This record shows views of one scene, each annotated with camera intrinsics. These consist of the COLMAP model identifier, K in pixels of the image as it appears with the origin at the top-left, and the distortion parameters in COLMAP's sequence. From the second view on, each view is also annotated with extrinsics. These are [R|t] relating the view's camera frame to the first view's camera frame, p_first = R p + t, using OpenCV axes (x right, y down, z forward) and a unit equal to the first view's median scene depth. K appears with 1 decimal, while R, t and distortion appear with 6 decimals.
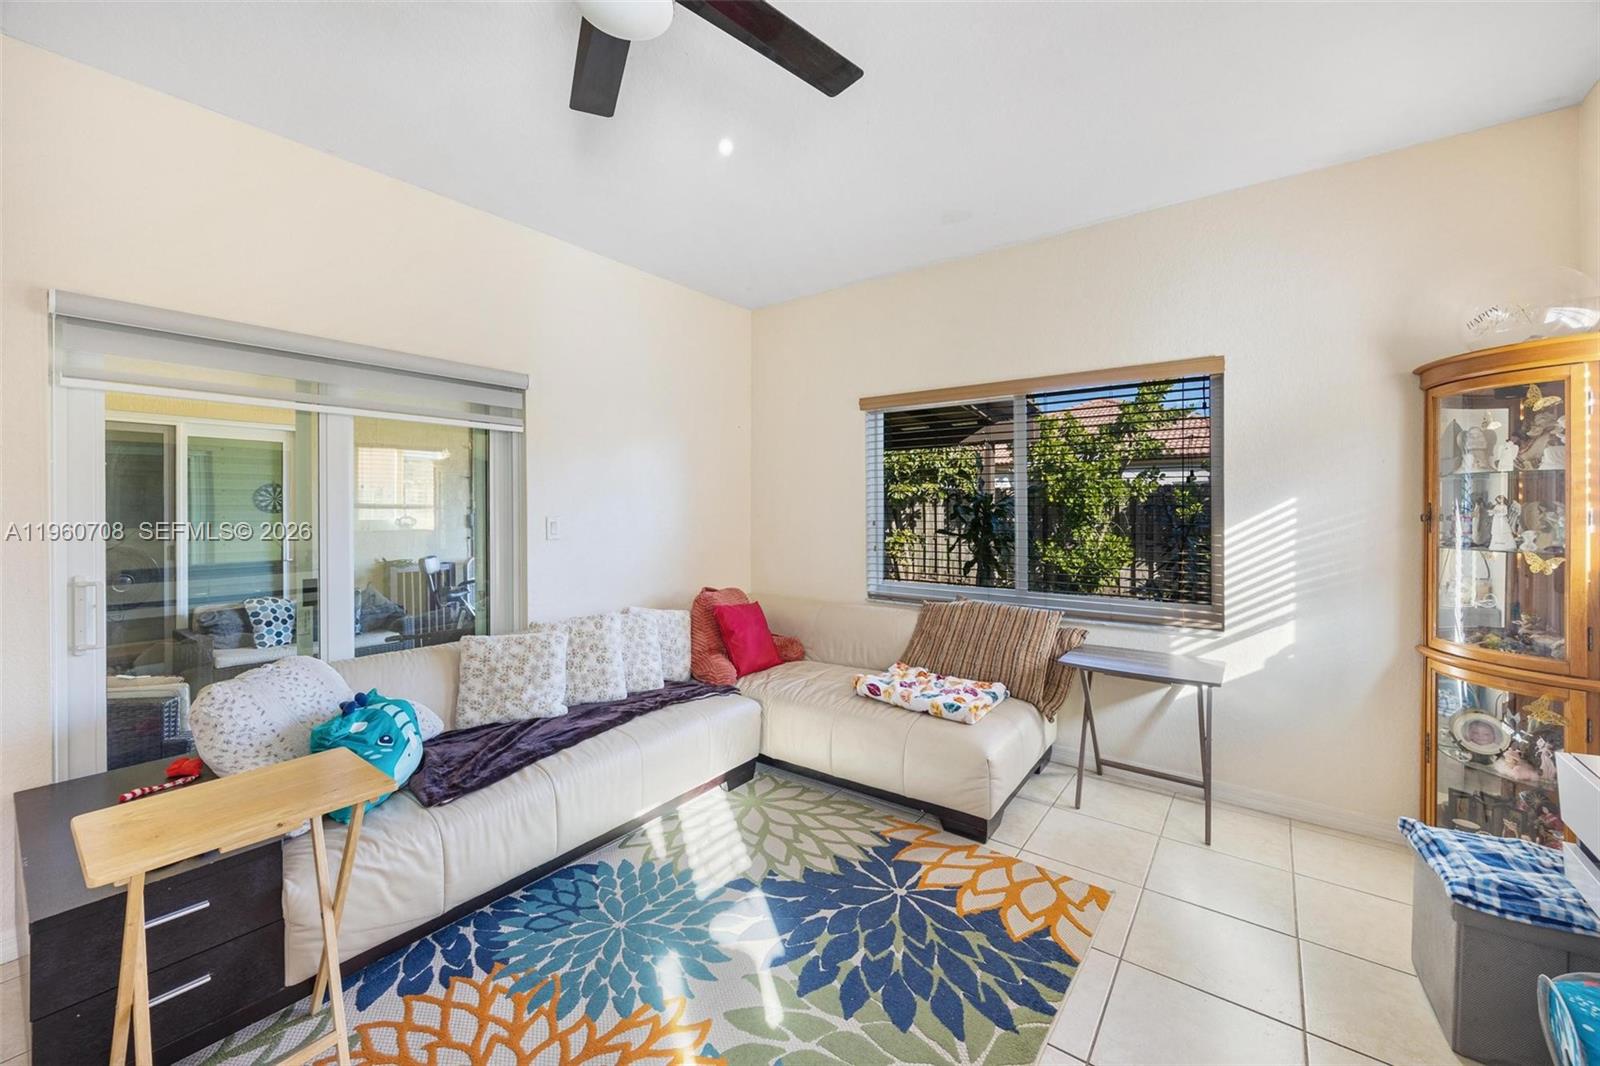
lens RADIAL K [[625.0, 0, 803.3], [0, 625.0, 519.3], [0, 0, 1]] dist [-0.000572, 0.000097]
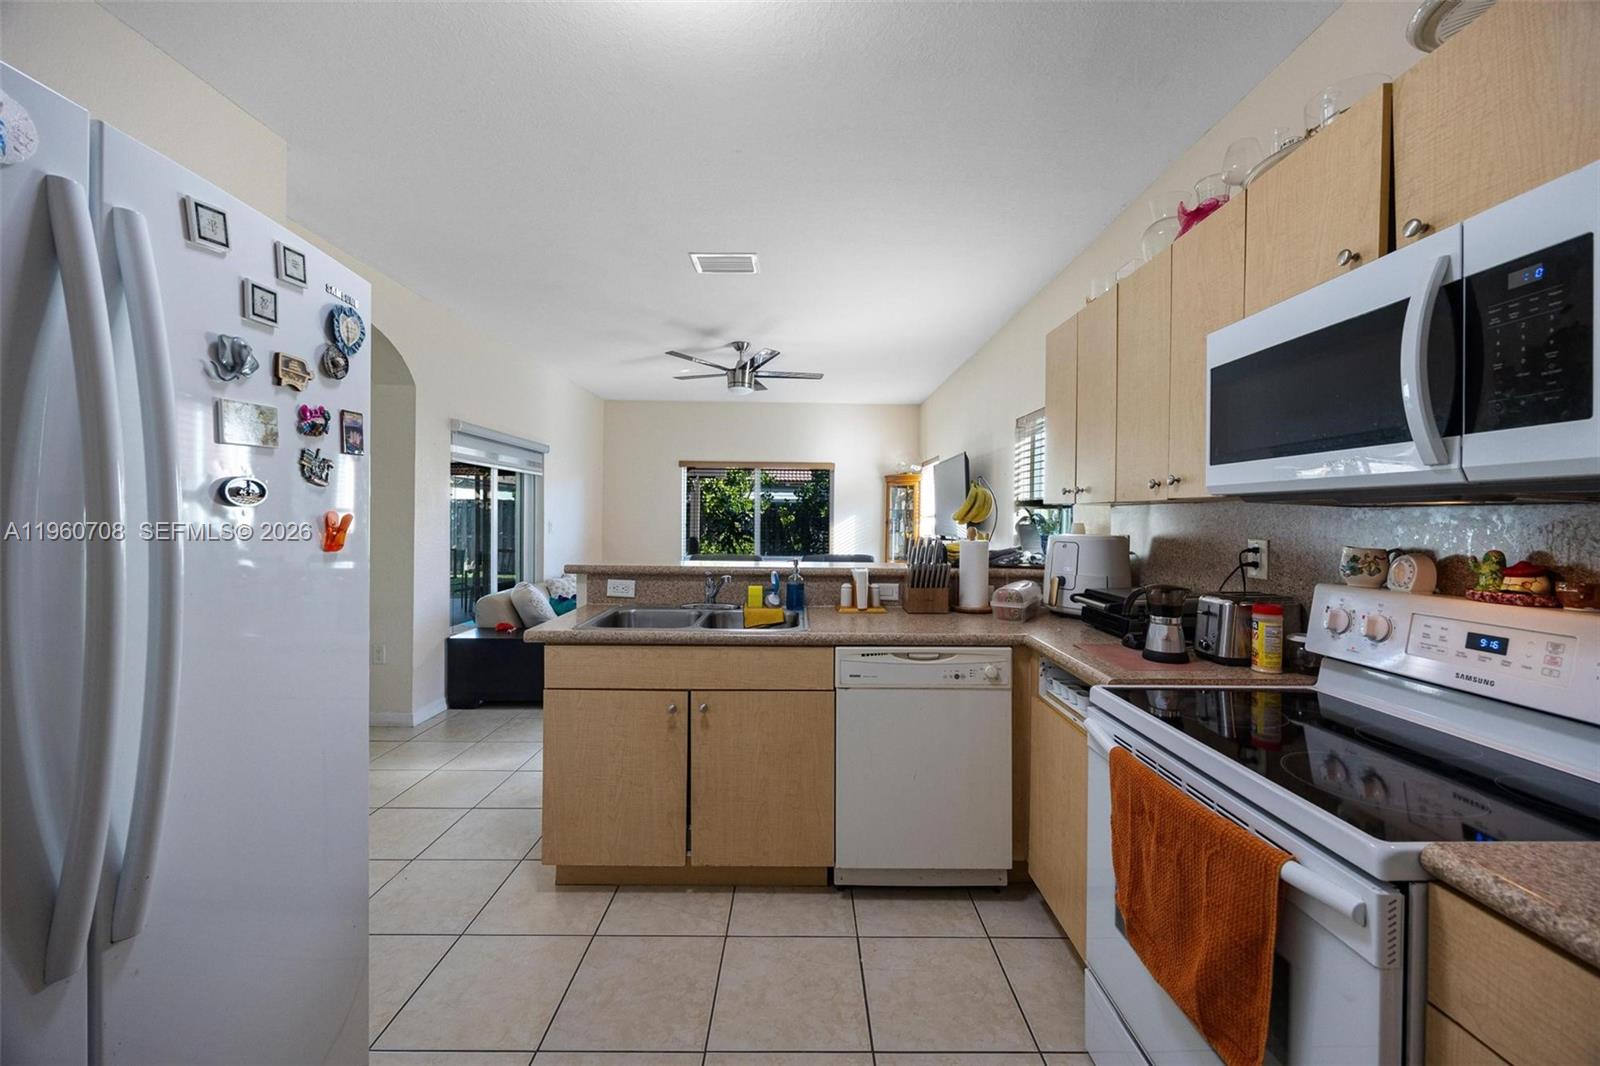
lens RADIAL K [[625.0, 0, 799.7], [0, 625.0, 525.7], [0, 0, 1]] dist [-0.000572, 0.000097]
pose [[0.792058, 0.000145, 0.610446, -1.302710], [-0.003452, 0.999985, 0.004242, -0.000351], [-0.610436, -0.005467, 0.792047, -1.258619]]
